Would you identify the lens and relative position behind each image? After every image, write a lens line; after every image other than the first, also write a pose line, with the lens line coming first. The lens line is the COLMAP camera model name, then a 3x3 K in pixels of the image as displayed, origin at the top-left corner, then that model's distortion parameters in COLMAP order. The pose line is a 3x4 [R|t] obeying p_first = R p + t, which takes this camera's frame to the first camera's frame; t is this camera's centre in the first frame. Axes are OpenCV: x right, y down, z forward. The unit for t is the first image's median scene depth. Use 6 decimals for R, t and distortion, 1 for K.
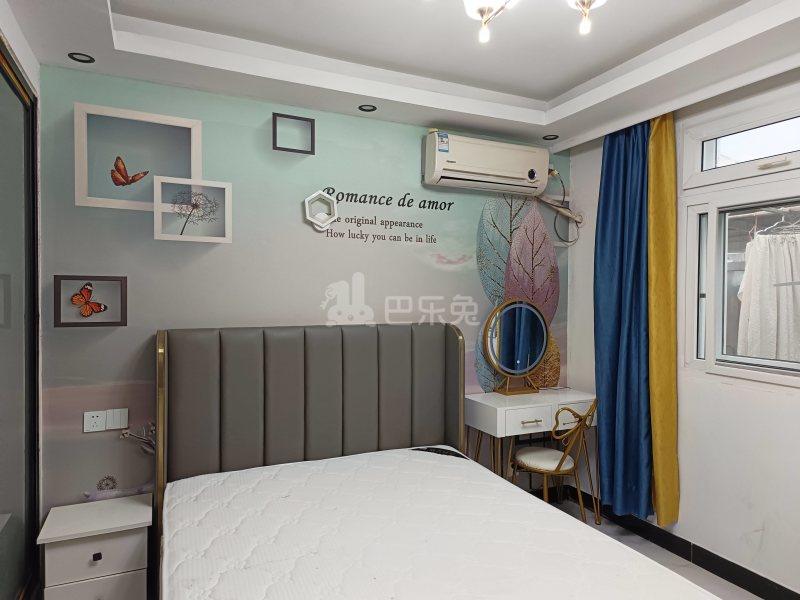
lens RADIAL K [[528.9, 0, 397.3], [0, 528.9, 303.5], [0, 0, 1]] dist [0.079580, -0.057893]
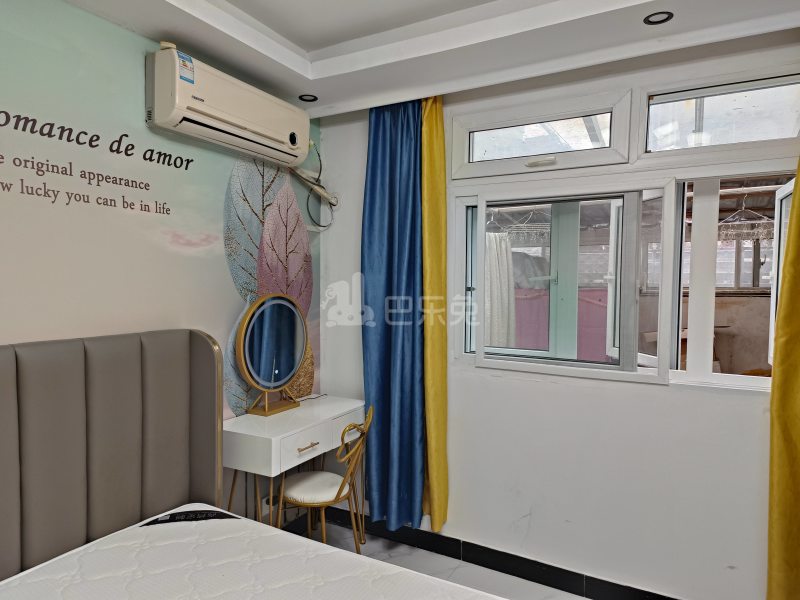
lens RADIAL K [[528.9, 0, 397.3], [0, 528.9, 303.5], [0, 0, 1]] dist [0.079580, -0.057893]
pose [[0.807044, -0.023840, 0.590010, -0.106523], [0.009506, 0.999580, 0.027386, -0.015242], [-0.590415, -0.016493, 0.806932, 0.265568]]
